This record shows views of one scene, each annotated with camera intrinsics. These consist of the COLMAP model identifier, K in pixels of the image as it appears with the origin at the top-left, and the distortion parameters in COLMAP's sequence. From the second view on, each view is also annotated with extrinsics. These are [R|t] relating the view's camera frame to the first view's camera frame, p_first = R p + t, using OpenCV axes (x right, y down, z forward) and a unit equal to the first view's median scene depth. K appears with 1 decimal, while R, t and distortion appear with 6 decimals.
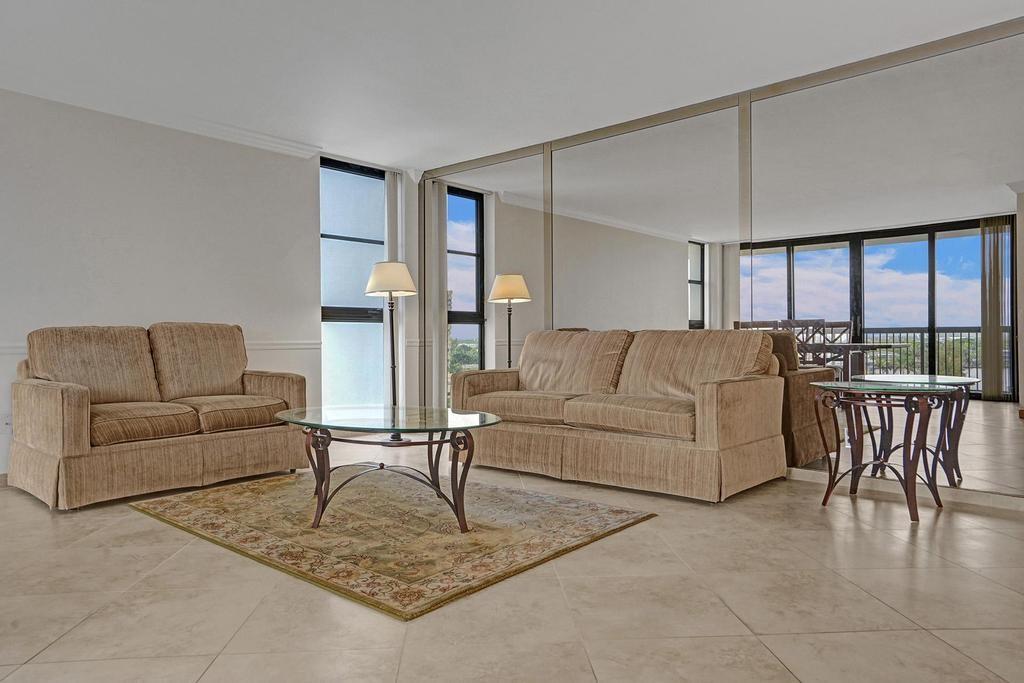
lens RADIAL K [[677.7, 0, 512.0], [0, 677.7, 341.5], [0, 0, 1]] dist [0.006863, 0.004490]
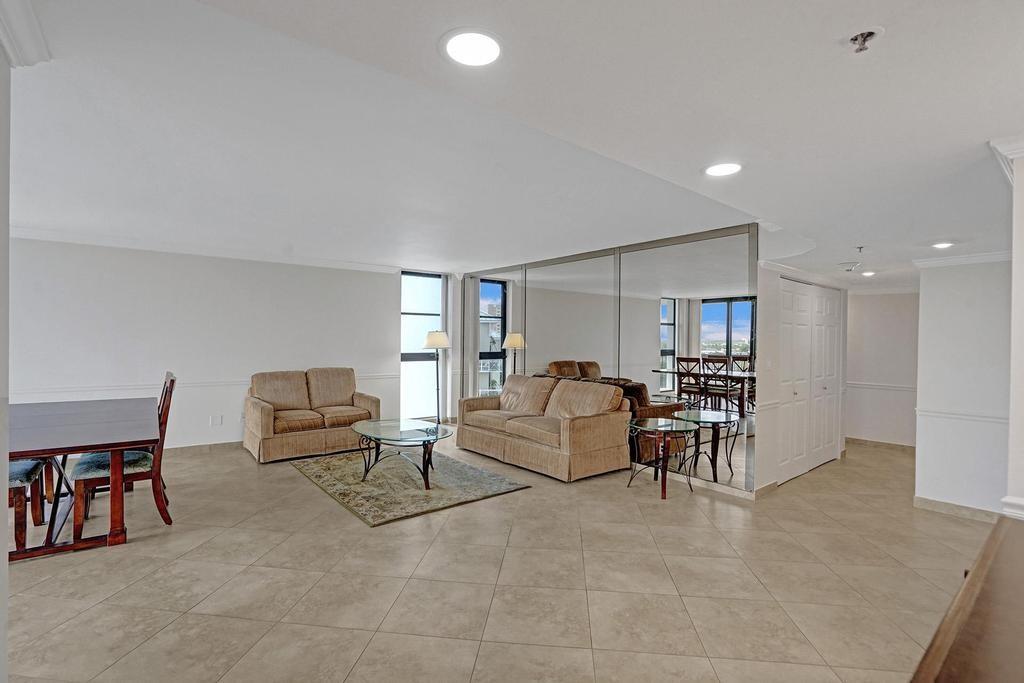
lens RADIAL K [[479.2, 0, 507.4], [0, 479.2, 344.8], [0, 0, 1]] dist [-0.056498, 0.022535]
pose [[0.985401, 0.020099, -0.169060, 0.293913], [-0.019302, 0.999793, 0.006358, -0.125295], [0.169153, -0.003002, 0.985585, -0.280782]]
